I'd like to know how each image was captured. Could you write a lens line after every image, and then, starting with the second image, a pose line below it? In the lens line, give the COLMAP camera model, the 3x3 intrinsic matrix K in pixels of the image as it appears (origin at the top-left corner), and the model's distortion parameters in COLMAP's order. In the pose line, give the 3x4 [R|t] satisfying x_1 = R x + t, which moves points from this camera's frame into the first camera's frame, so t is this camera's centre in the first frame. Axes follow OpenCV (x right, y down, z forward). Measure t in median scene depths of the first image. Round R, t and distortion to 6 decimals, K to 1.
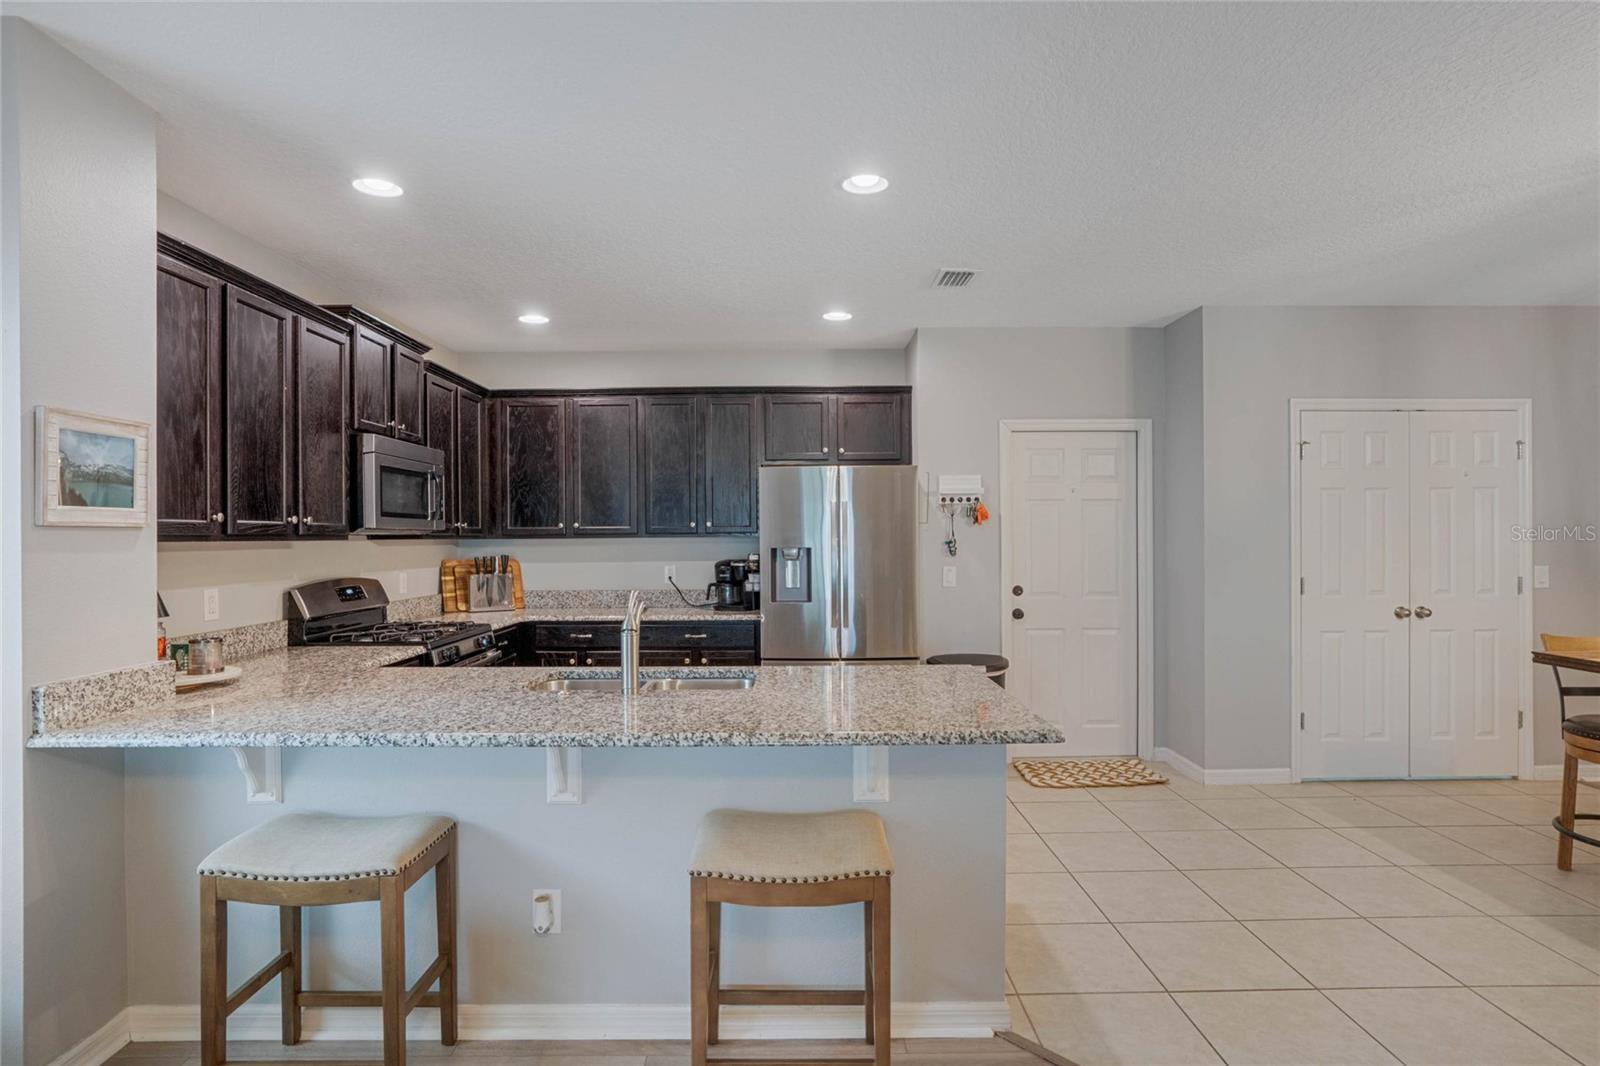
lens RADIAL K [[843.8, 0, 797.6], [0, 843.8, 534.0], [0, 0, 1]] dist [-0.030967, 0.015027]
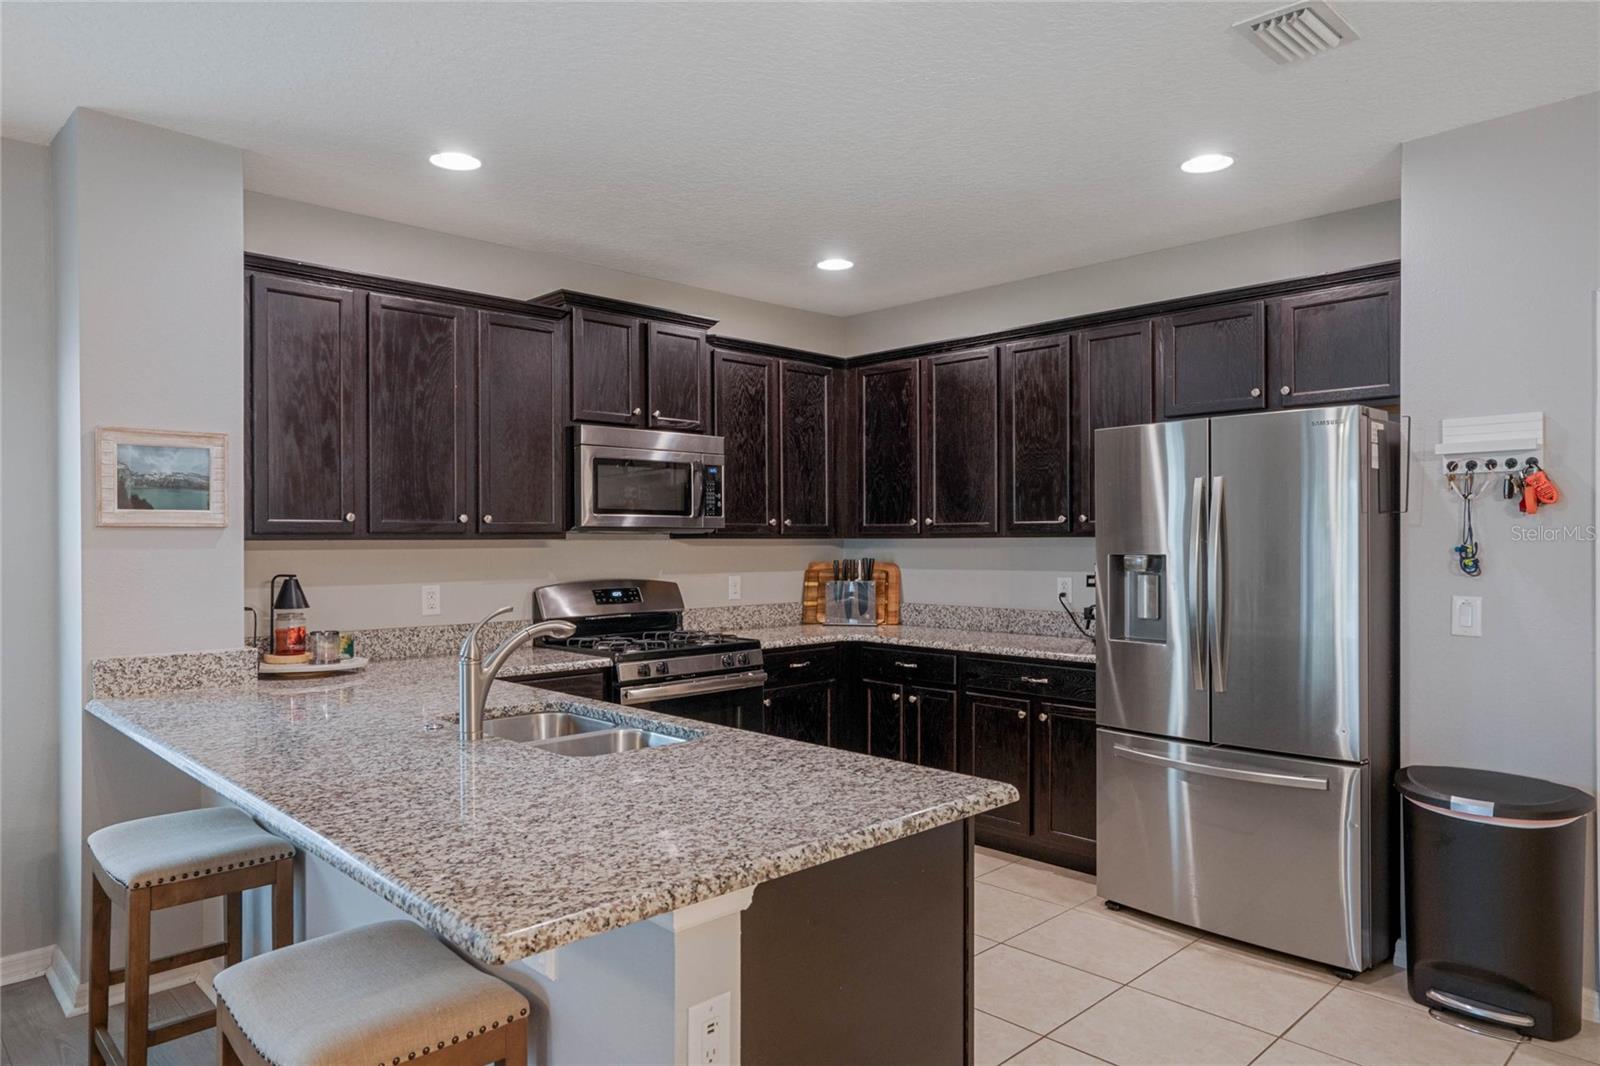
lens RADIAL K [[1012.8, 0, 799.8], [0, 1012.8, 540.5], [0, 0, 1]] dist [-0.012623, 0.012807]
pose [[0.695966, 0.005772, -0.718052, 0.375746], [0.000465, 0.999964, 0.008489, -0.000570], [0.718075, -0.006242, 0.695938, 0.317482]]
